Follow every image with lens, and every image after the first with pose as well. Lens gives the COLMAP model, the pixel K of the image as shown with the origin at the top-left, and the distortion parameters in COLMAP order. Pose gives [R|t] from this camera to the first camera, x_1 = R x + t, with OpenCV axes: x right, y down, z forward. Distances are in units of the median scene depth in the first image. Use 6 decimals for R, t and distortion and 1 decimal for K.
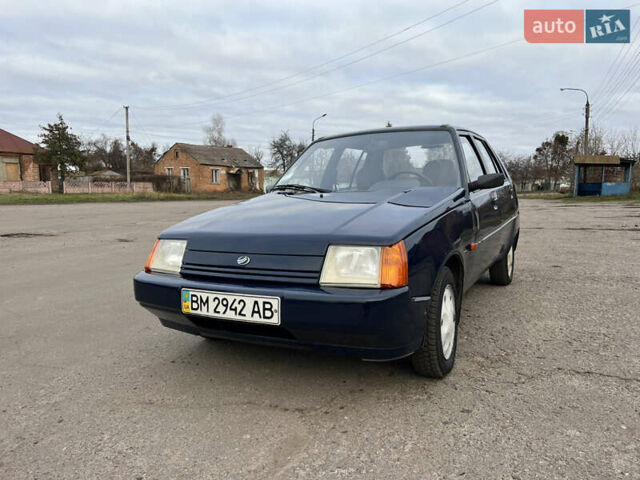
lens RADIAL K [[480.6, 0, 317.3], [0, 480.6, 240.8], [0, 0, 1]] dist [0.041431, -0.050076]
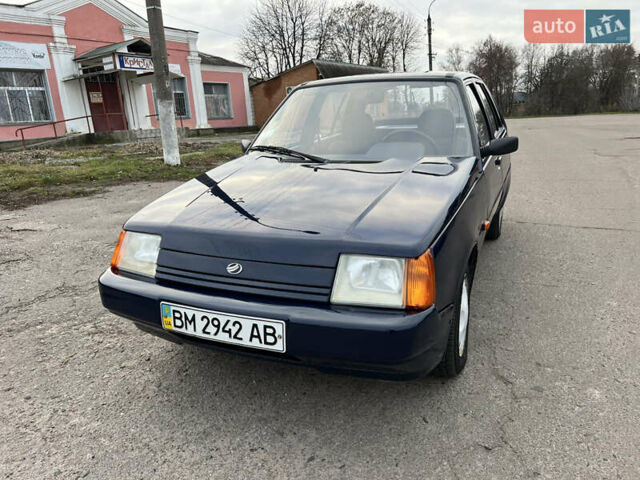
lens RADIAL K [[480.6, 0, 317.3], [0, 480.6, 240.8], [0, 0, 1]] dist [0.041431, -0.050076]
pose [[0.996765, -0.026578, 0.075851, -0.062628], [0.013301, 0.985275, 0.170459, -0.125557], [-0.079265, -0.168898, 0.982441, 0.154847]]
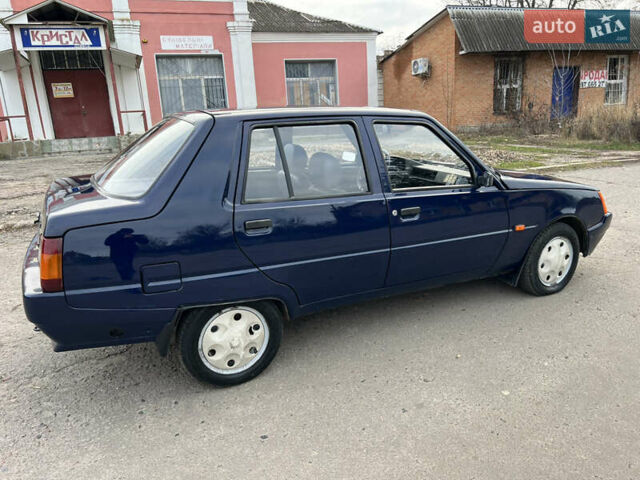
lens RADIAL K [[480.6, 0, 317.3], [0, 480.6, 240.8], [0, 0, 1]] dist [0.041431, -0.050076]
pose [[0.846469, 0.138787, -0.514032, 3.695612], [-0.027648, 0.975585, 0.217877, -0.907842], [0.531720, -0.170214, 0.829639, 6.630752]]
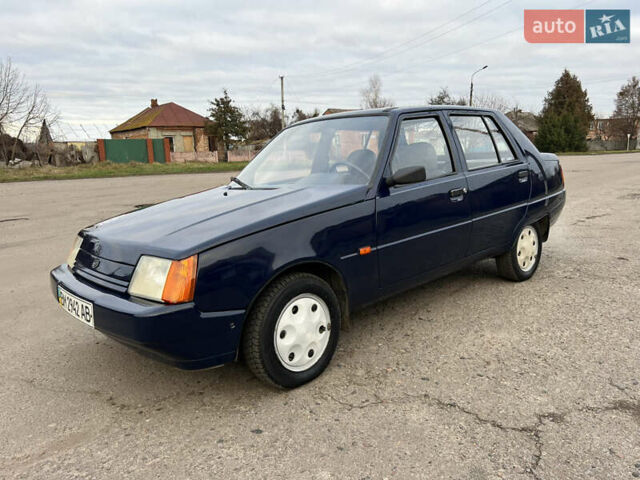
lens RADIAL K [[480.6, 0, 317.3], [0, 480.6, 240.8], [0, 0, 1]] dist [0.041431, -0.050076]
pose [[0.944621, 0.029603, -0.326827, 0.579969], [-0.003425, 0.996758, 0.080384, -0.086442], [0.328147, -0.074813, 0.941660, 0.121564]]
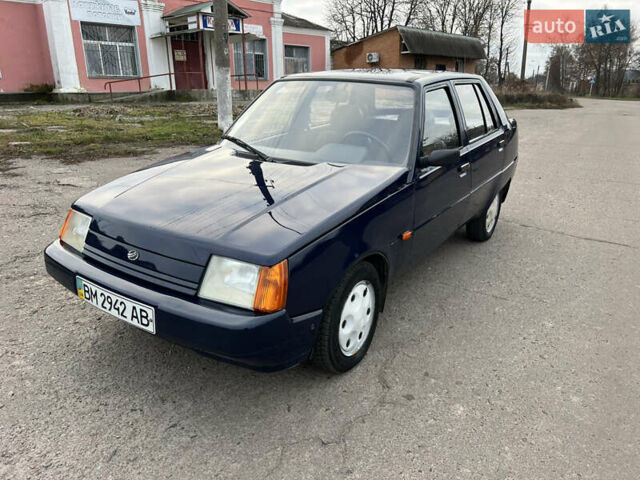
lens RADIAL K [[482.3, 0, 315.2], [0, 482.3, 239.7], [0, 0, 1]] dist [0.020680, -0.010361]
pose [[0.993927, 0.078475, -0.077147, 0.238477], [-0.058055, 0.969478, 0.238207, -0.205506], [0.093485, -0.232282, 0.968146, 0.095618]]
